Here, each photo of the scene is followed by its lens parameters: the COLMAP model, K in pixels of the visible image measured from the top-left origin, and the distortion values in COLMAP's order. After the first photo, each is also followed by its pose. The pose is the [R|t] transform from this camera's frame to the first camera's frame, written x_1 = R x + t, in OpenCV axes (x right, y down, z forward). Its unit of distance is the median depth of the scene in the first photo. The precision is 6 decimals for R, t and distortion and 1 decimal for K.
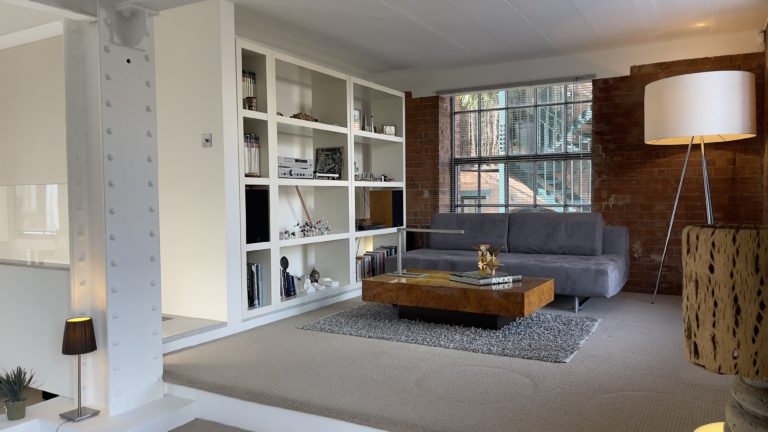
lens RADIAL K [[576.8, 0, 381.4], [0, 576.8, 219.3], [0, 0, 1]] dist [0.050471, -0.049346]
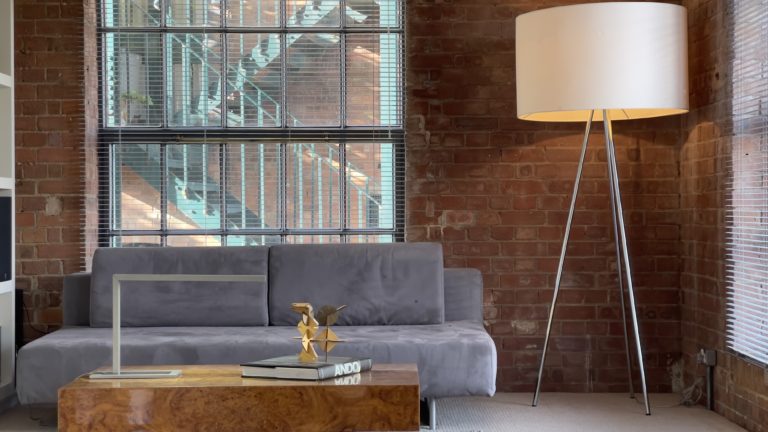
lens RADIAL K [[1421.7, 0, 386.0], [0, 1421.7, 217.1], [0, 0, 1]] dist [0.153497, 0.000000]
pose [[0.853729, 0.008081, 0.520655, -0.336086], [0.017567, 0.998863, -0.044308, 0.021661], [-0.520422, 0.046973, 0.852616, -0.082772]]
